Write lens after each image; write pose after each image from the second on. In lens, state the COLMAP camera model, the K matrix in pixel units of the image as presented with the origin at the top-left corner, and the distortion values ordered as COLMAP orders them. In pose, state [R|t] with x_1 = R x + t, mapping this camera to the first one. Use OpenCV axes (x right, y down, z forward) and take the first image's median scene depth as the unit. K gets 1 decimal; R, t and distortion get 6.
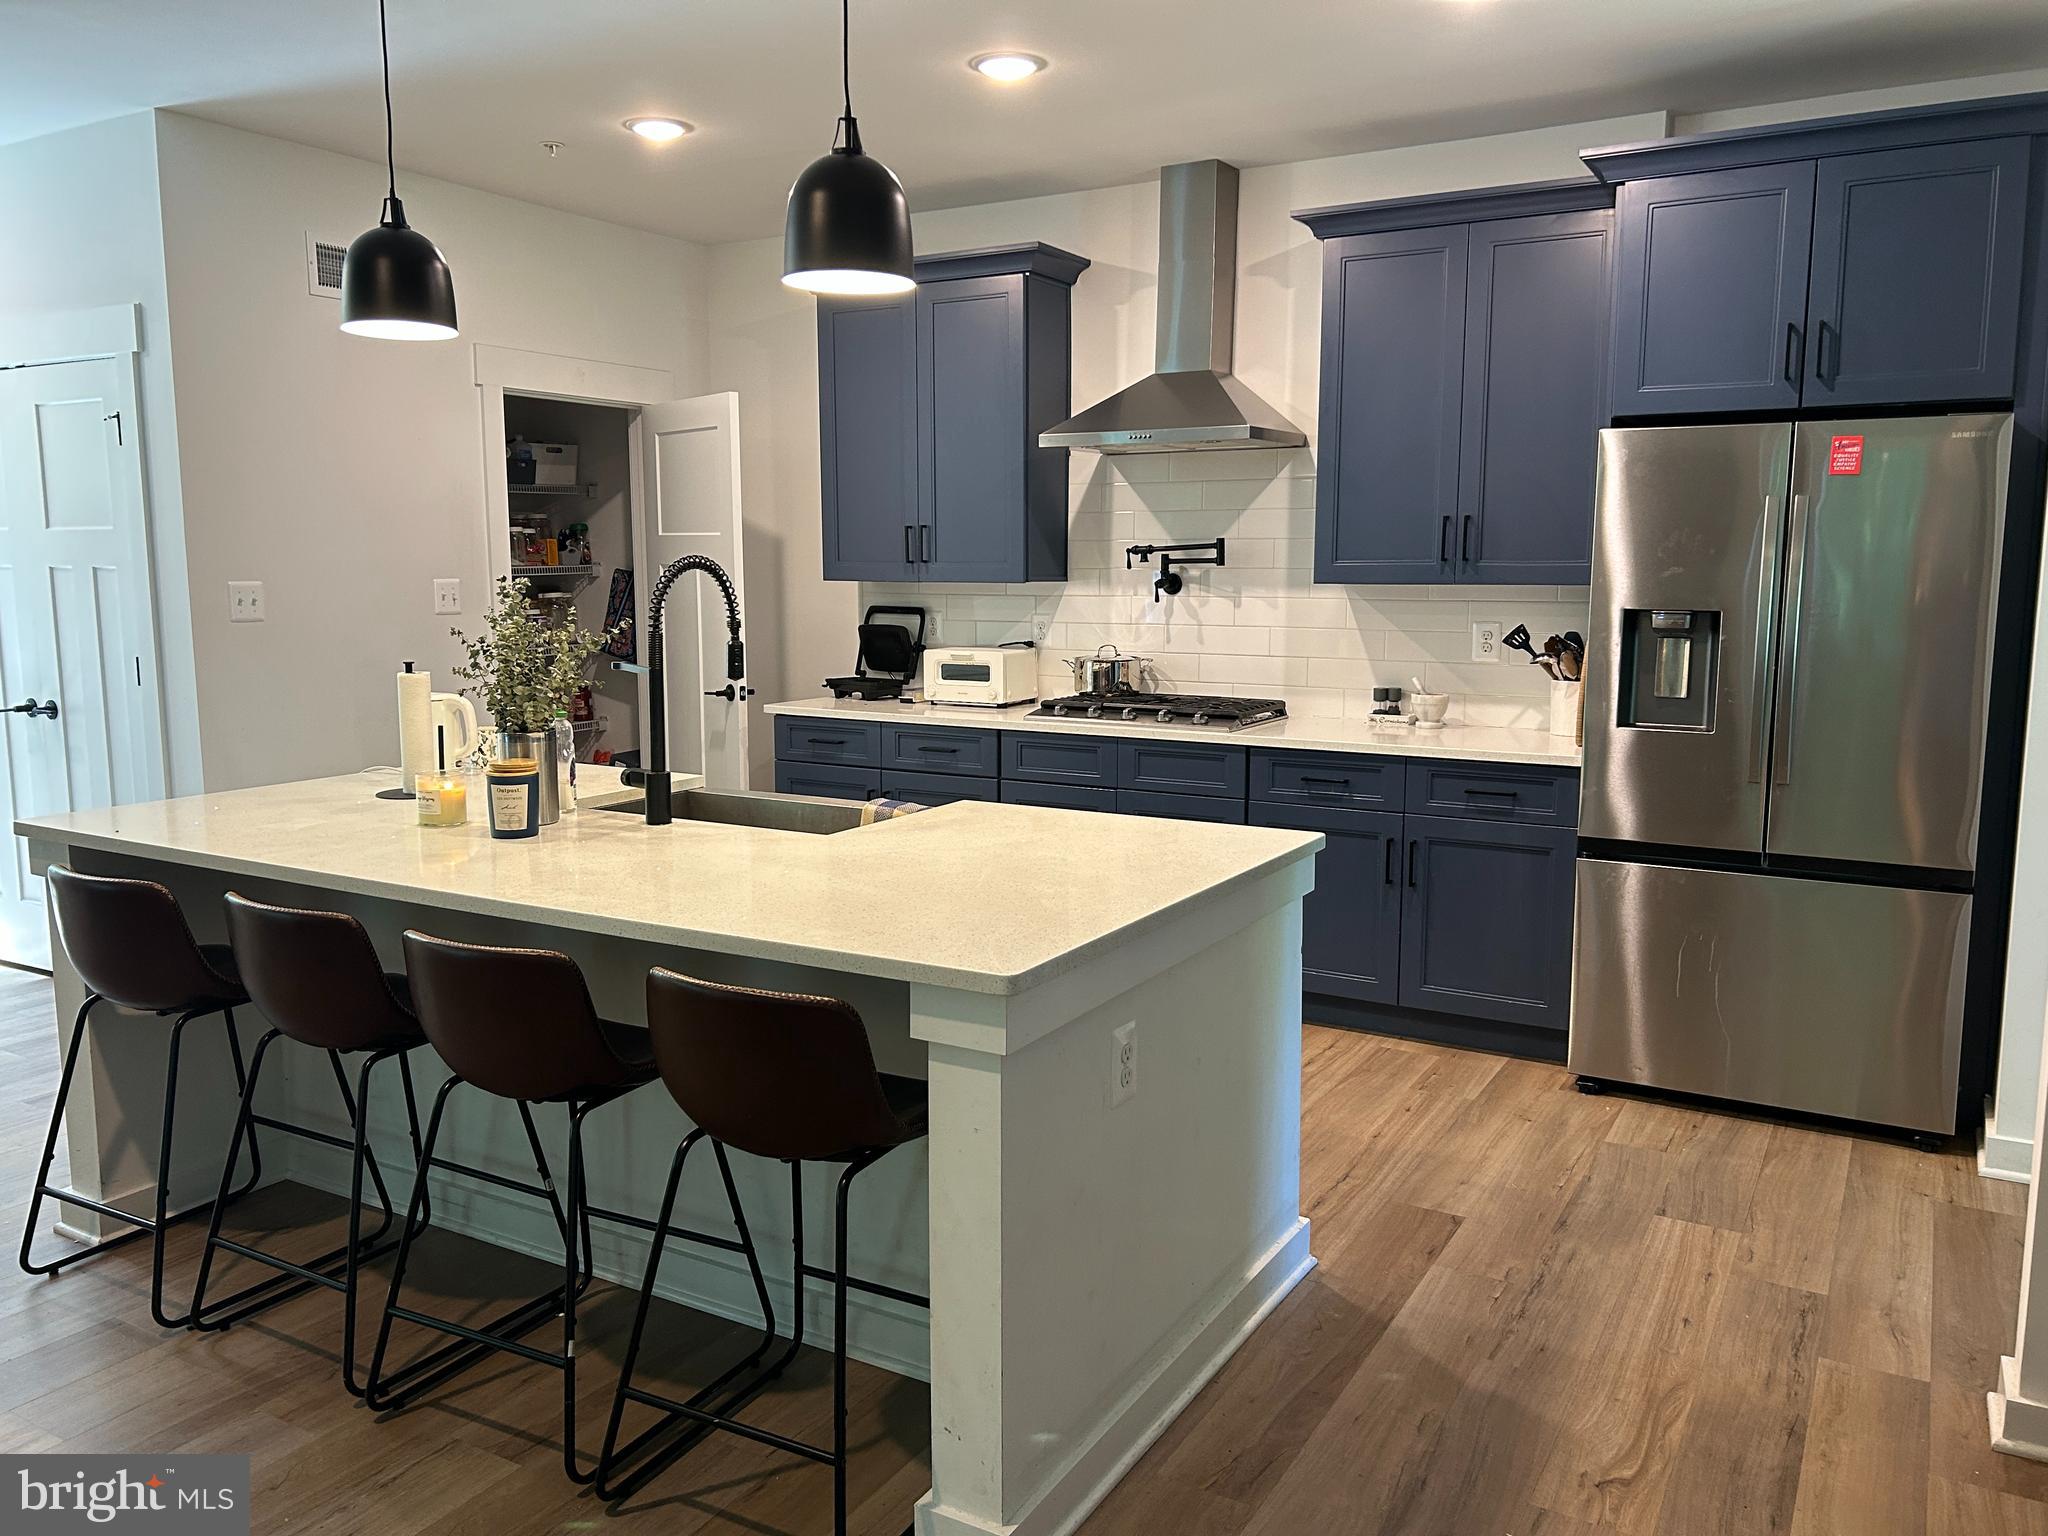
lens RADIAL K [[1541.9, 0, 1029.1], [0, 1541.9, 766.8], [0, 0, 1]] dist [0.073253, 0.000902]
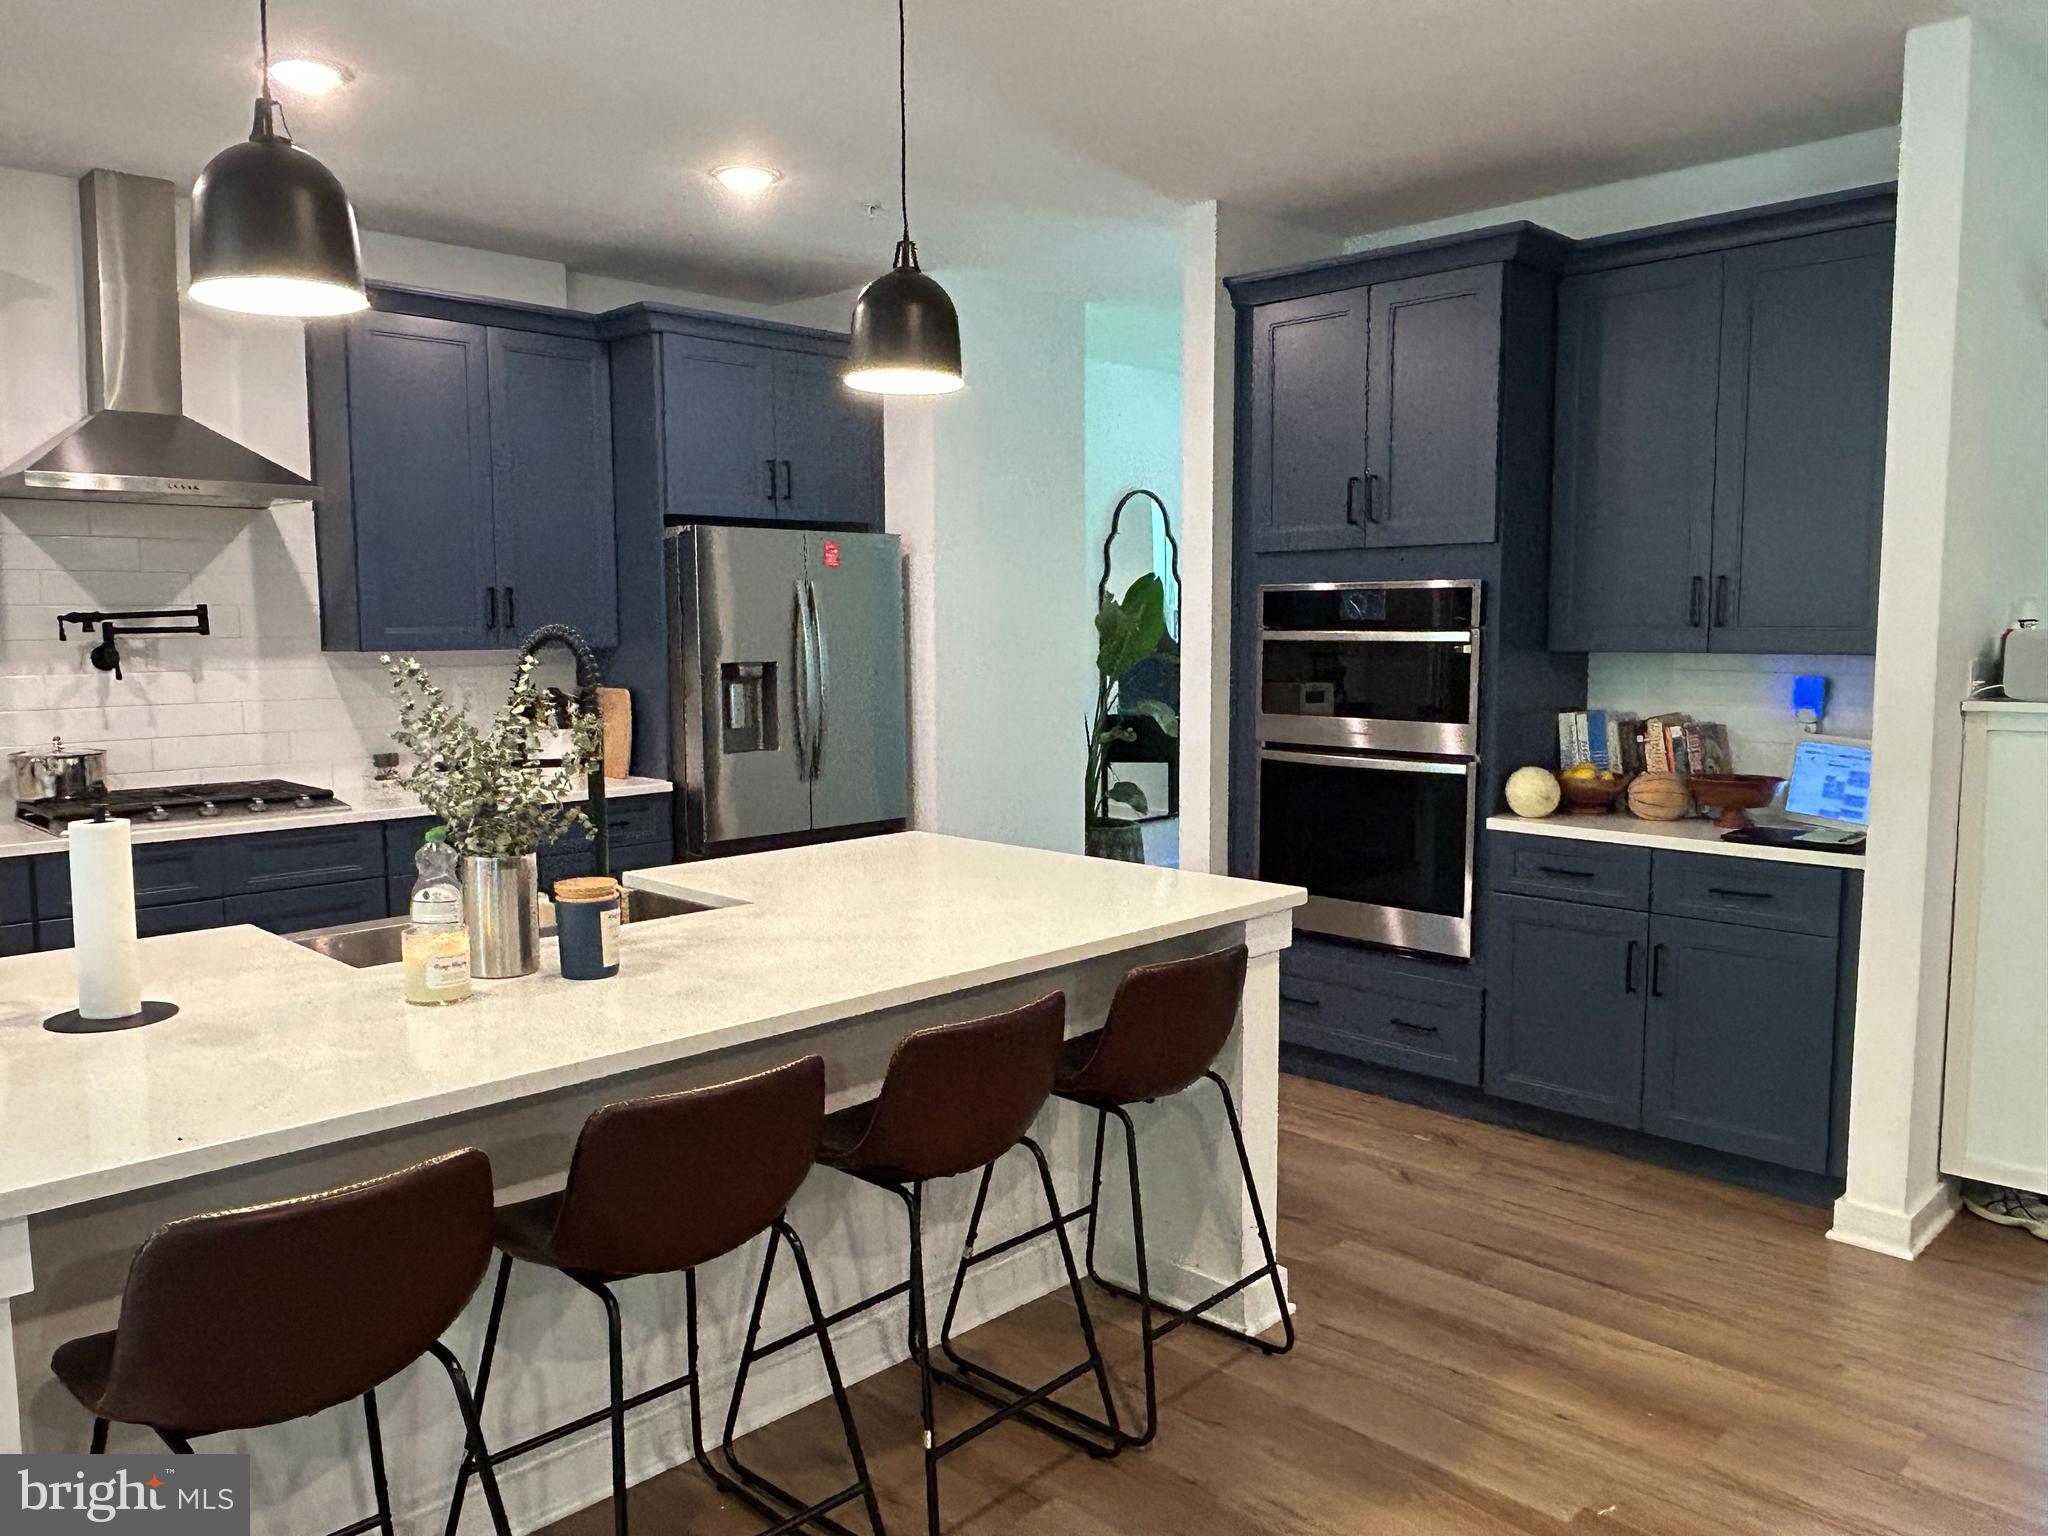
lens RADIAL K [[1521.5, 0, 1026.9], [0, 1521.5, 767.4], [0, 0, 1]] dist [-0.014604, -0.004505]
pose [[0.256896, -0.095688, 0.961690, -0.590088], [0.130733, 0.989381, 0.063520, -0.048552], [-0.957556, 0.109407, 0.266678, 0.324634]]
